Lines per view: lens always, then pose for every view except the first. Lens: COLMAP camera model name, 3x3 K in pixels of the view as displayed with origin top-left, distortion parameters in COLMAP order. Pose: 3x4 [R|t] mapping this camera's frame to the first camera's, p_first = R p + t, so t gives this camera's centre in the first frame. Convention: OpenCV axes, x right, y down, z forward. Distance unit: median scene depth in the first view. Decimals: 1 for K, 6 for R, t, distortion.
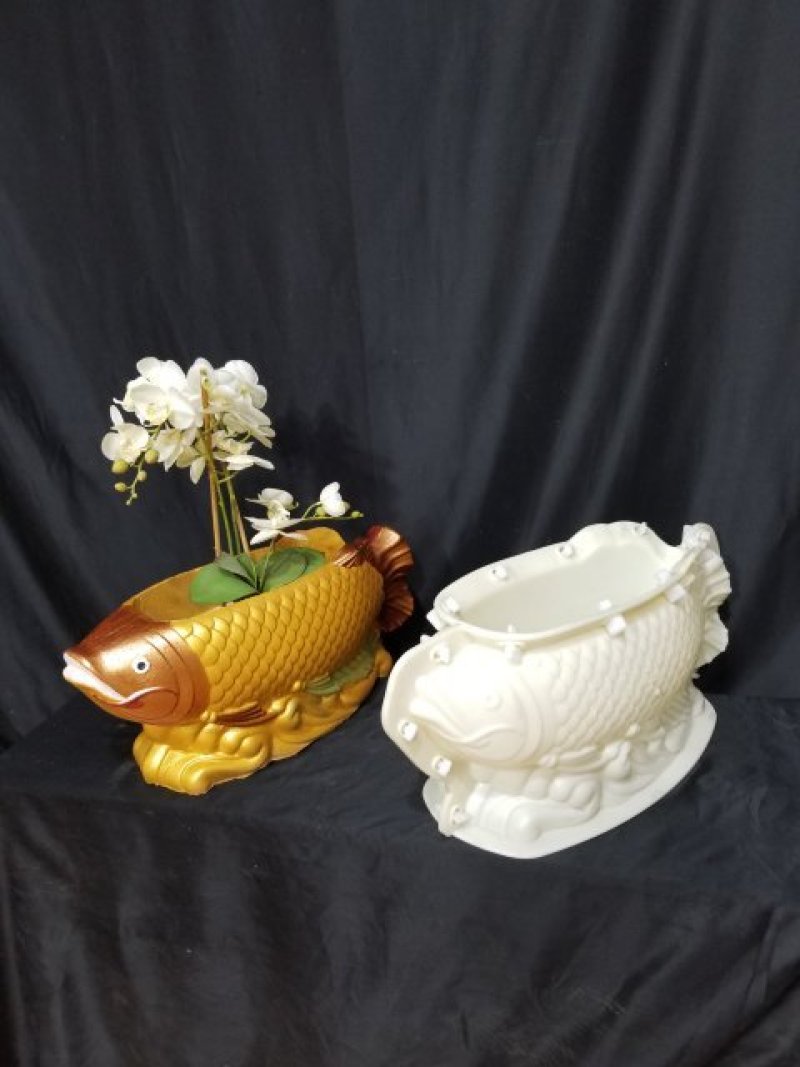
lens RADIAL K [[883.1, 0, 396.2], [0, 883.1, 555.9], [0, 0, 1]] dist [0.063556, 0.001905]
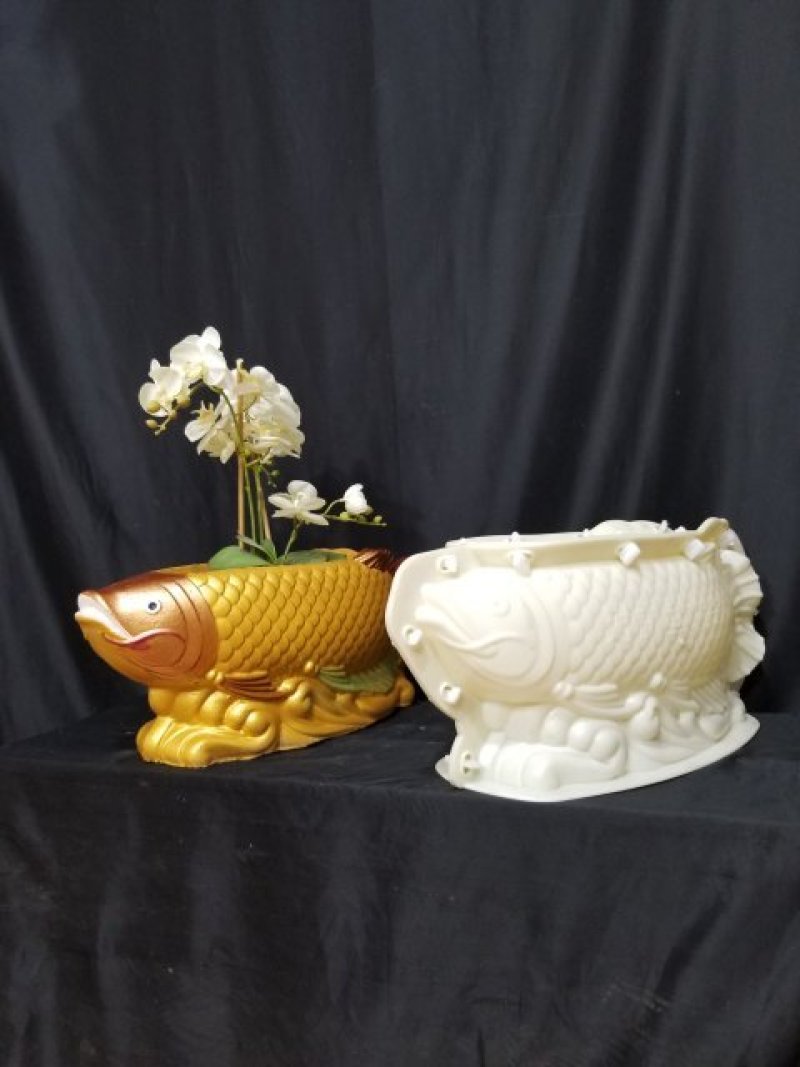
lens RADIAL K [[885.8, 0, 400.0], [0, 885.8, 533.5], [0, 0, 1]] dist [0.071782, -0.010349]
pose [[0.997953, 0.007491, -0.063519, 0.049313], [-0.027232, 0.948366, -0.316006, 0.325252], [0.057872, 0.317089, 0.946628, 0.039710]]
